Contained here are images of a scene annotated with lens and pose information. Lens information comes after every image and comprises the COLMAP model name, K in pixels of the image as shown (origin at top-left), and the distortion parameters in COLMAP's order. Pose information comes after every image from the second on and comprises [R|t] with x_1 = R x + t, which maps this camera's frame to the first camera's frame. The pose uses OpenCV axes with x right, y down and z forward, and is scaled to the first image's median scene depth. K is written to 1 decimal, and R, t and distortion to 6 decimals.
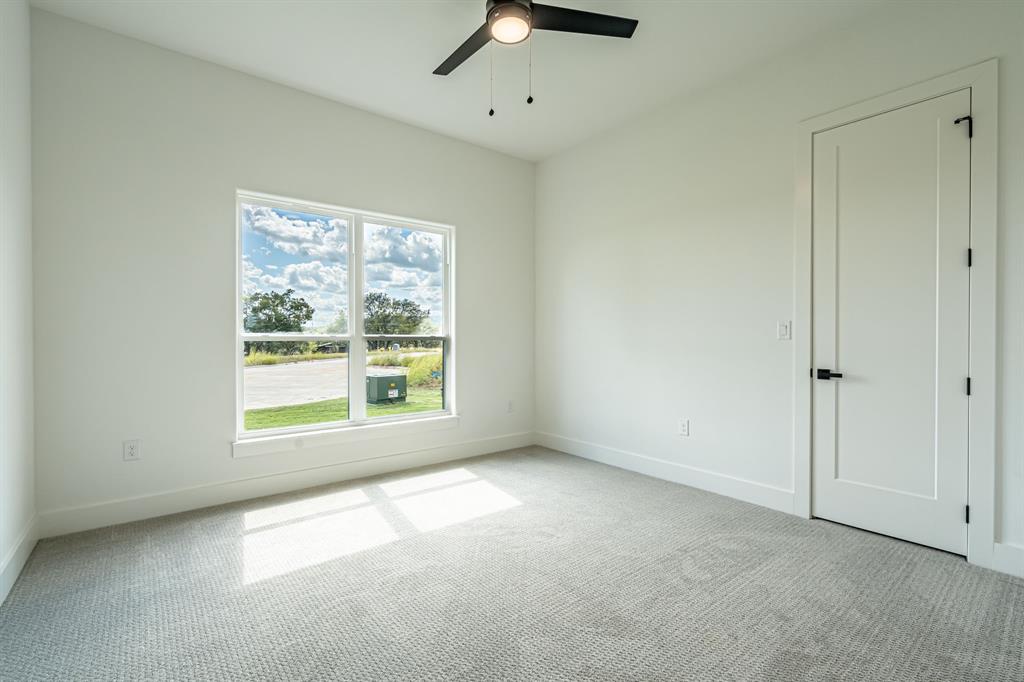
lens RADIAL K [[461.7, 0, 515.0], [0, 461.7, 342.5], [0, 0, 1]] dist [-0.001215, 0.000126]
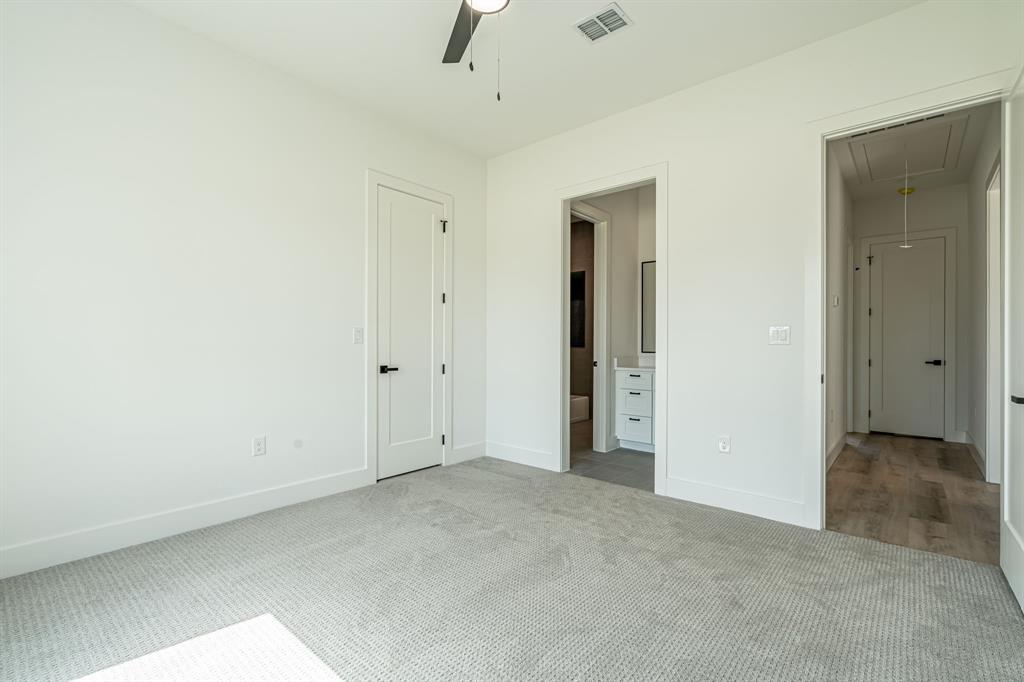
lens RADIAL K [[461.7, 0, 514.0], [0, 461.7, 345.7], [0, 0, 1]] dist [-0.001215, 0.000126]
pose [[-0.185021, -0.008595, 0.982697, -0.710586], [0.000388, 0.999961, 0.008819, -0.011305], [-0.982734, 0.002013, -0.185011, 0.884946]]
